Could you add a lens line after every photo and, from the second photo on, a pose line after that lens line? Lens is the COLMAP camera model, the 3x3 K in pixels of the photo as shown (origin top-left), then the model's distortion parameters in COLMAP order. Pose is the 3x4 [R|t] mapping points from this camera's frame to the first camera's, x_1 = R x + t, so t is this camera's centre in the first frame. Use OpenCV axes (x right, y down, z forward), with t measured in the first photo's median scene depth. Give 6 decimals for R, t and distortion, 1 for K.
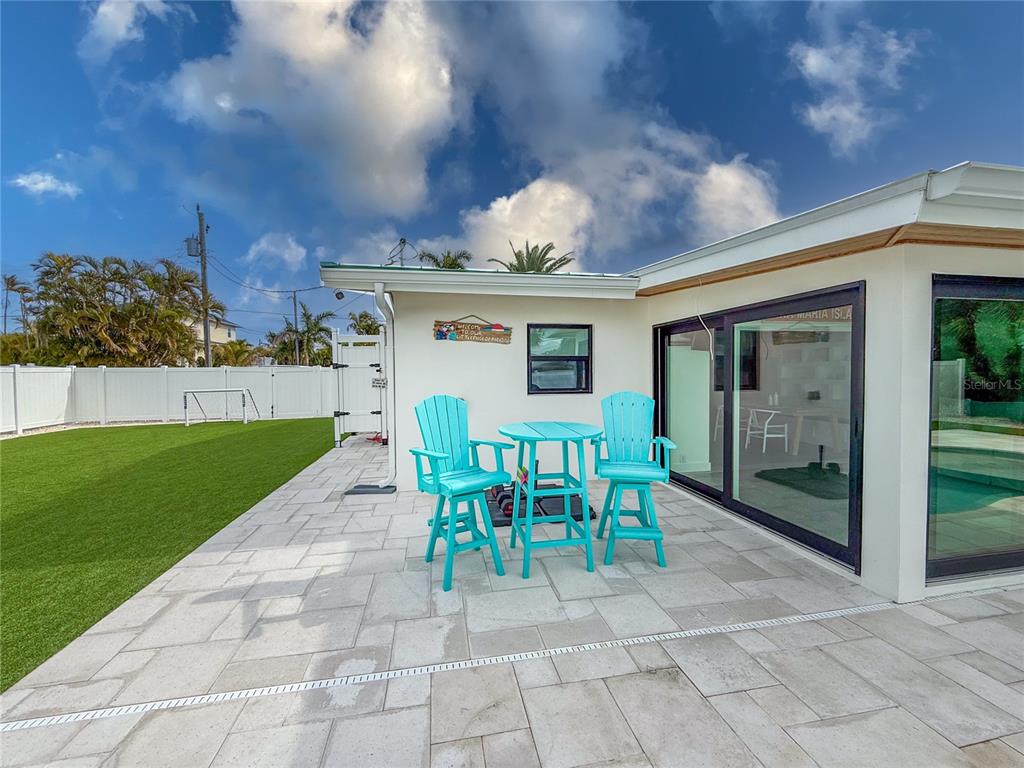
lens RADIAL K [[414.0, 0, 512.0], [0, 414.0, 384.0], [0, 0, 1]] dist [-0.002638, -0.000496]
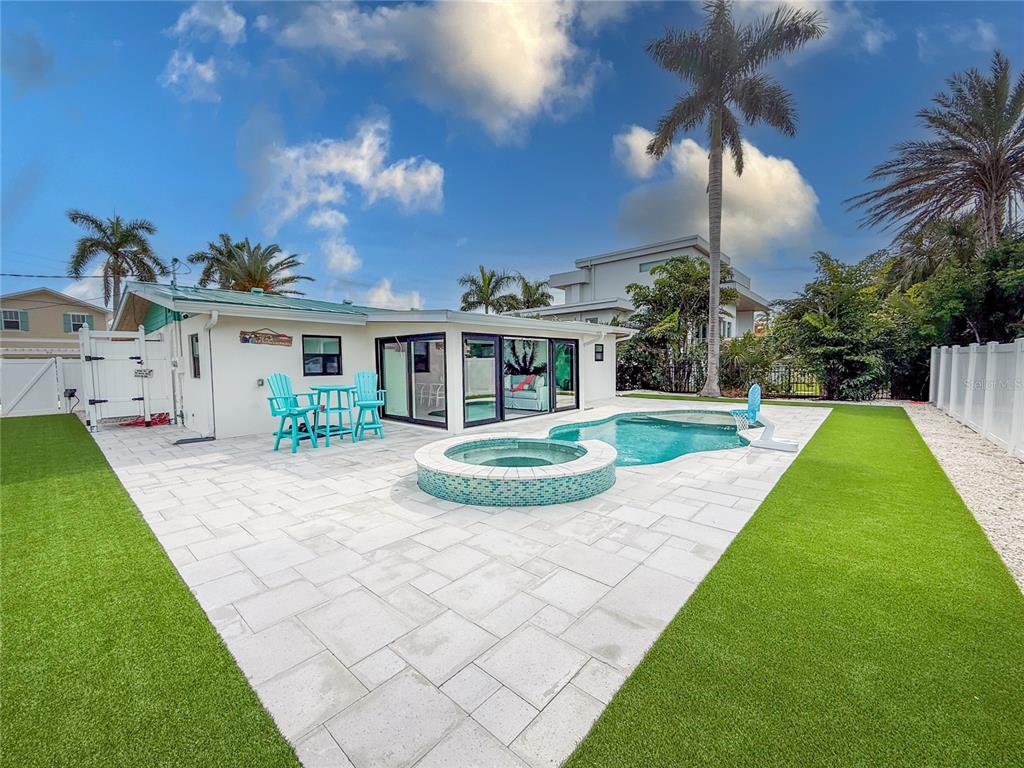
lens RADIAL K [[414.0, 0, 512.0], [0, 414.0, 384.0], [0, 0, 1]] dist [-0.002638, -0.000496]
pose [[0.795648, -0.029748, 0.605028, -0.313996], [0.021105, 0.999548, 0.021391, 0.039624], [-0.605391, -0.004250, 0.795917, -0.886511]]
